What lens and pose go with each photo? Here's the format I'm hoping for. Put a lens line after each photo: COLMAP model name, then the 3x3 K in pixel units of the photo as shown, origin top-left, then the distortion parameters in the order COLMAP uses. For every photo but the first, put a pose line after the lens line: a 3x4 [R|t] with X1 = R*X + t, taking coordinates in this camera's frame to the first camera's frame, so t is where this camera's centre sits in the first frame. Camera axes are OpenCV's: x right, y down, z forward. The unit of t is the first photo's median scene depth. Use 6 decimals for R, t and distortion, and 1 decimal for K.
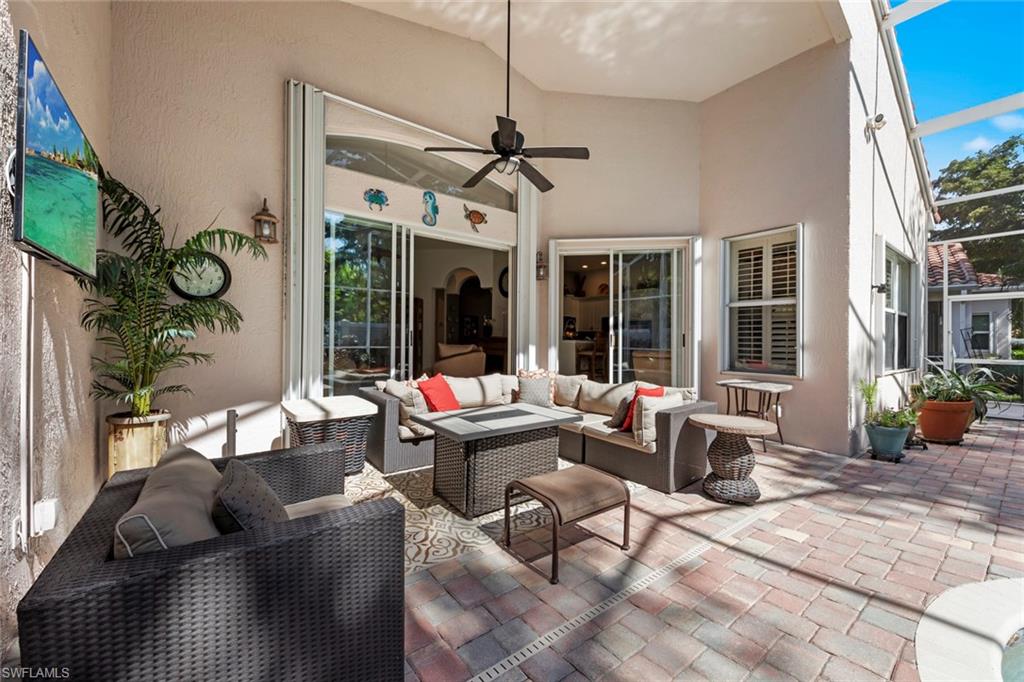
lens RADIAL K [[399.2, 0, 517.4], [0, 399.2, 340.0], [0, 0, 1]] dist [0.005076, -0.002454]
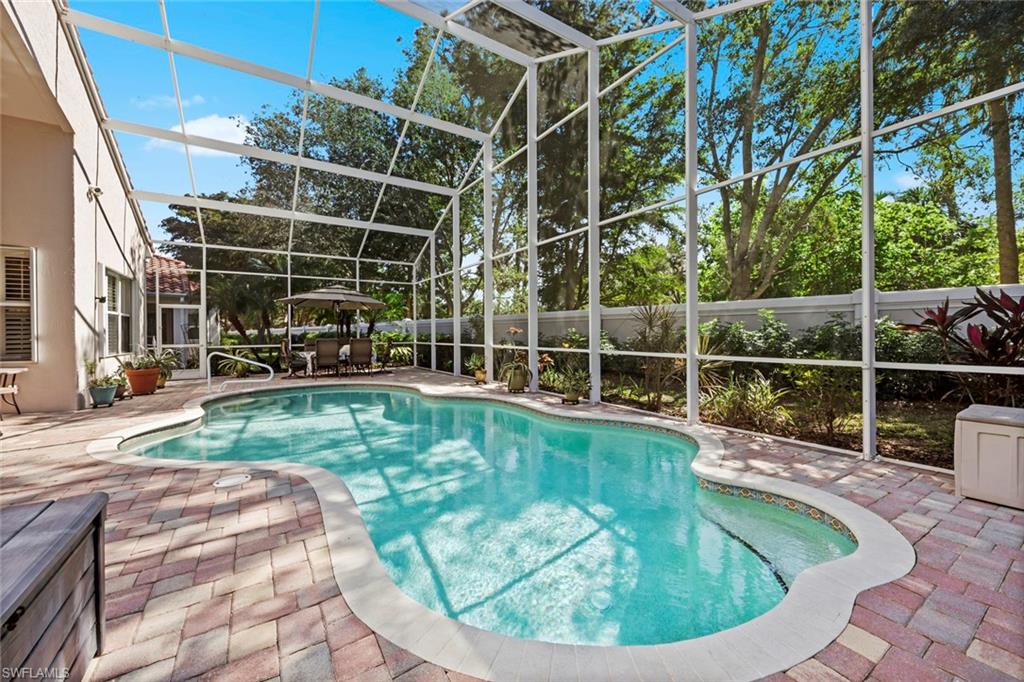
lens RADIAL K [[399.2, 0, 516.1], [0, 399.2, 333.2], [0, 0, 1]] dist [0.005076, -0.002454]
pose [[0.086110, -0.009631, 0.996239, -0.027908], [0.006606, 0.999937, 0.009096, -0.000235], [-0.996264, 0.005798, 0.086169, -0.041151]]
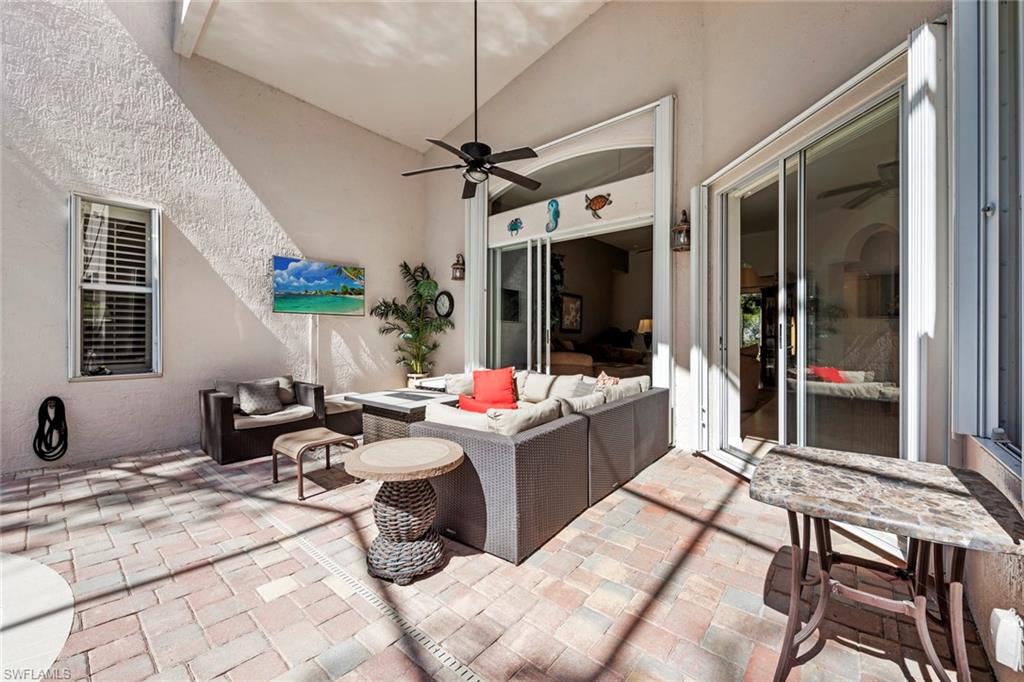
lens RADIAL K [[399.2, 0, 517.9], [0, 399.2, 338.8], [0, 0, 1]] dist [0.005076, -0.002454]
pose [[0.221740, -0.001976, -0.975104, 2.325962], [0.003271, 0.999994, -0.001282, 0.011579], [0.975100, -0.002905, 0.221746, 1.930956]]
